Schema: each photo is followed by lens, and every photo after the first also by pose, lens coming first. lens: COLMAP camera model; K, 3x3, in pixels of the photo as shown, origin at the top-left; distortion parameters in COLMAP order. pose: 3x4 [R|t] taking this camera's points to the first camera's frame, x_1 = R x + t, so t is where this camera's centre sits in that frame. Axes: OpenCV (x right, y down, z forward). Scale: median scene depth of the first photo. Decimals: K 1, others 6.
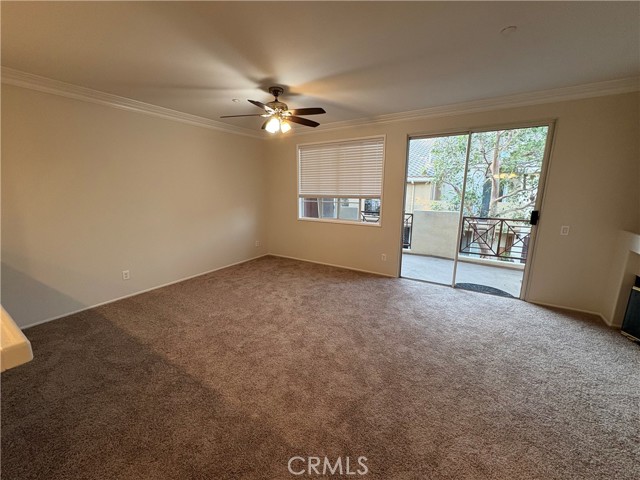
lens RADIAL K [[255.8, 0, 320.3], [0, 255.8, 242.5], [0, 0, 1]] dist [0.001358, -0.000041]
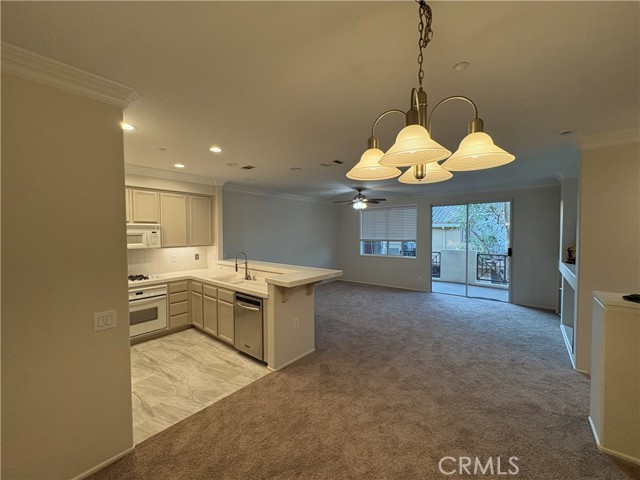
lens RADIAL K [[255.8, 0, 319.9], [0, 255.8, 238.9], [0, 0, 1]] dist [0.001358, -0.000041]
pose [[0.991886, -0.004029, -0.127066, -0.200851], [-0.018967, 0.983622, -0.179244, 0.141900], [0.125707, 0.180200, 0.975564, -0.825973]]
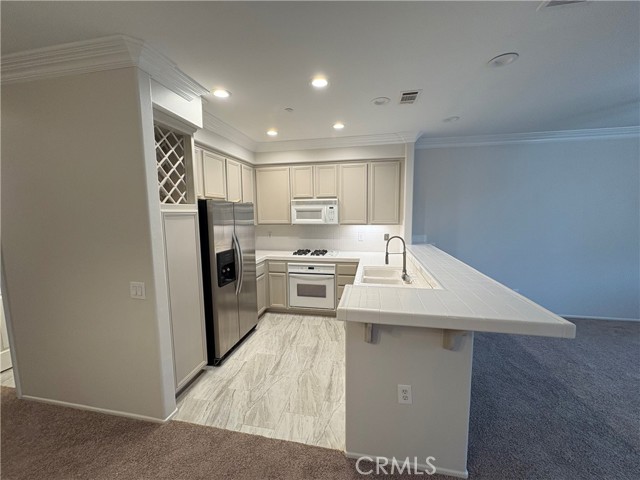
lens RADIAL K [[255.8, 0, 319.5], [0, 255.8, 239.1], [0, 0, 1]] dist [0.001358, -0.000041]
pose [[0.362368, 0.093915, -0.927292, -0.070497], [-0.185756, 0.982228, 0.026889, 0.026338], [0.913337, 0.162506, 0.373373, -0.201048]]
